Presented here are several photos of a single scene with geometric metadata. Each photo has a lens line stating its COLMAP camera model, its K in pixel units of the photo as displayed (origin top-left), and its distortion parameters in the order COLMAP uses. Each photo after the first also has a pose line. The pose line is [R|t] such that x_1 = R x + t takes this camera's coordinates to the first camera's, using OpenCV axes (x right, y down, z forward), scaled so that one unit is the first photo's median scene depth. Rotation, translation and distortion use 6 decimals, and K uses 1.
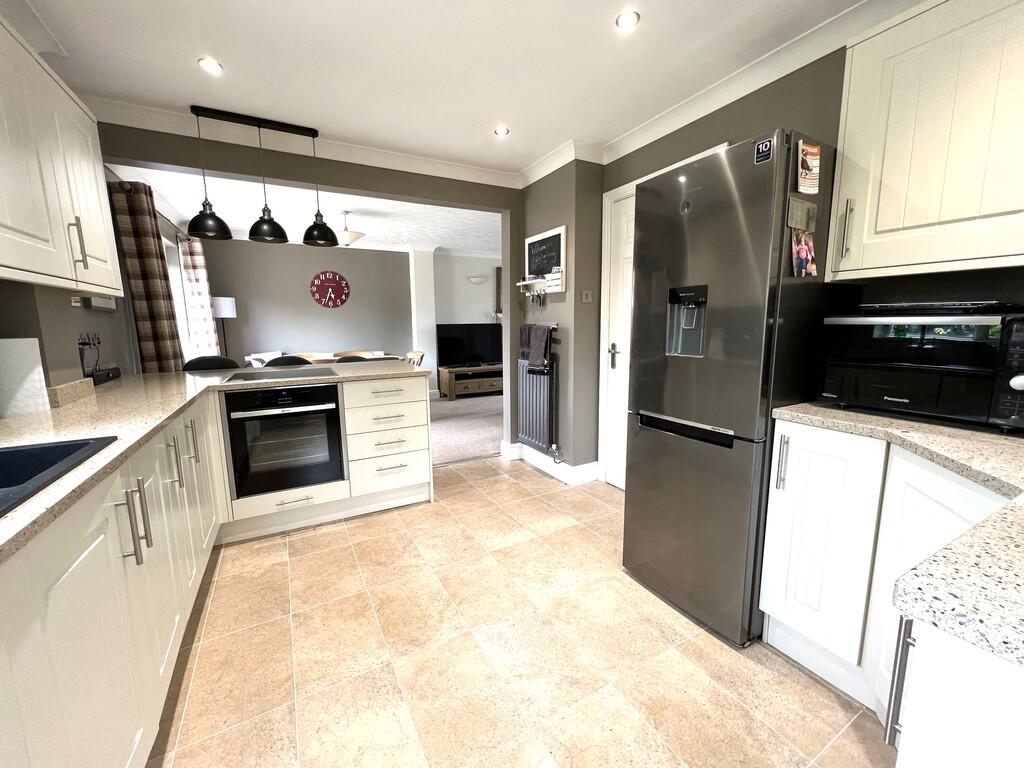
lens RADIAL K [[413.0, 0, 508.0], [0, 413.0, 384.8], [0, 0, 1]] dist [-0.006315, 0.000248]
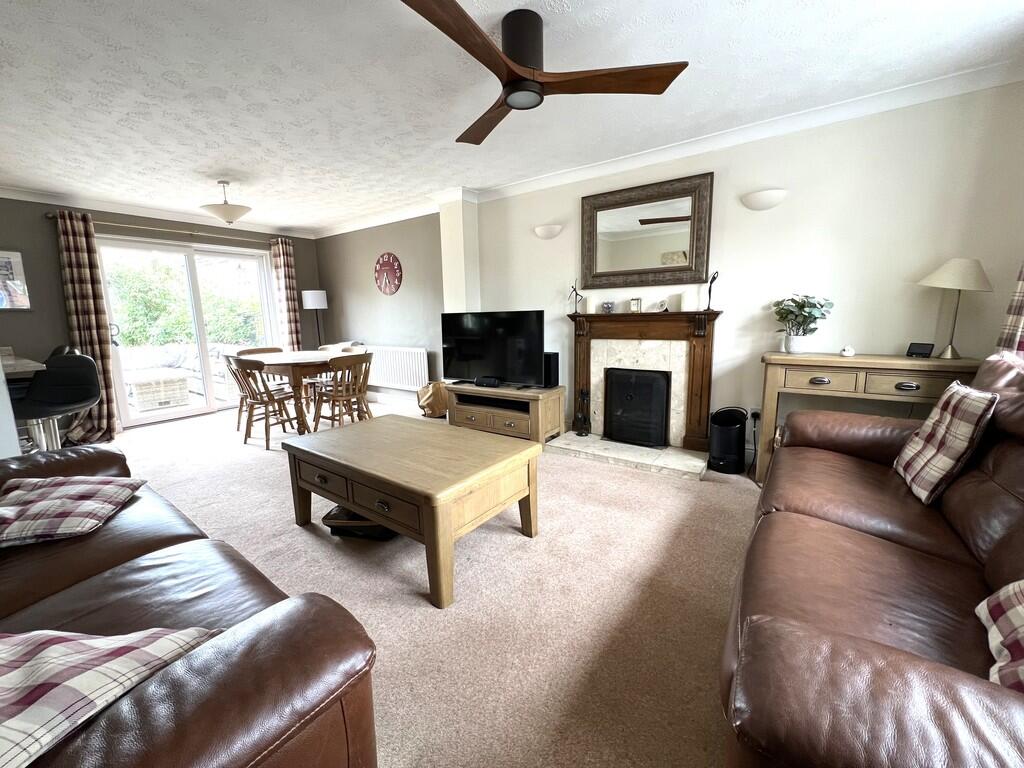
lens RADIAL K [[413.0, 0, 507.2], [0, 413.0, 385.4], [0, 0, 1]] dist [-0.006315, 0.000248]
pose [[0.448544, 0.148654, -0.881312, 0.457013], [-0.119891, 0.987167, 0.105490, -0.113331], [0.885683, 0.058345, 0.460610, 0.783771]]
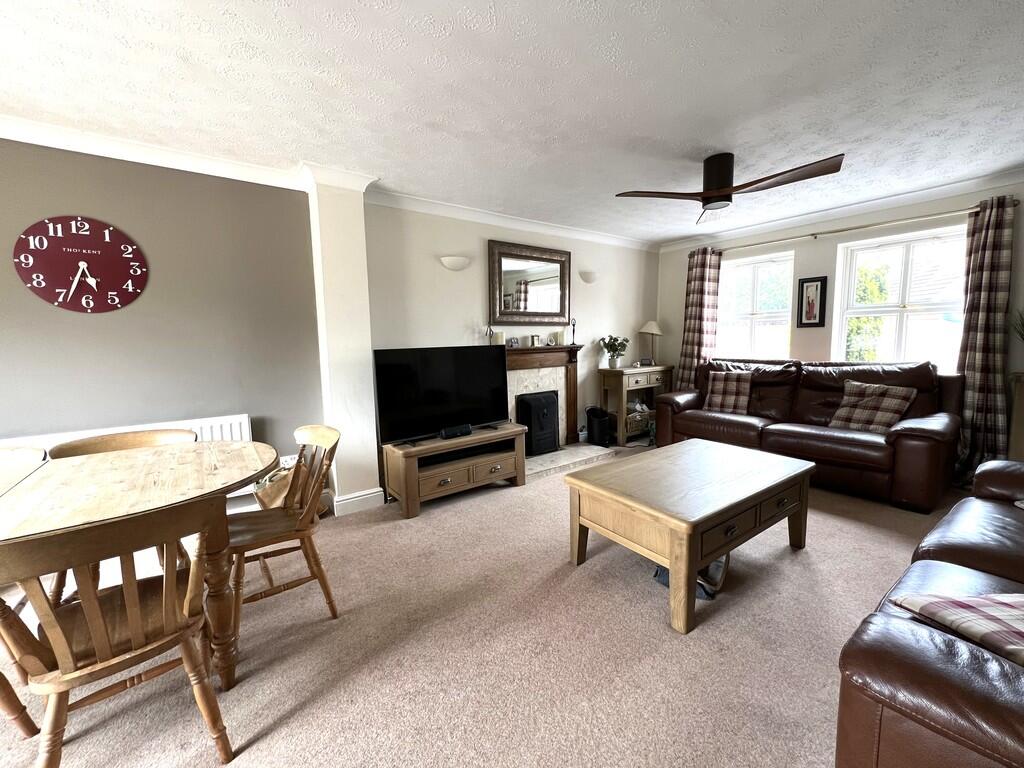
lens RADIAL K [[413.0, 0, 512.6], [0, 413.0, 383.5], [0, 0, 1]] dist [-0.006315, 0.000248]
pose [[0.987440, -0.027763, 0.155538, -0.094695], [0.034175, 0.998666, -0.038697, -0.087137], [-0.154256, 0.043527, 0.987072, 0.532400]]
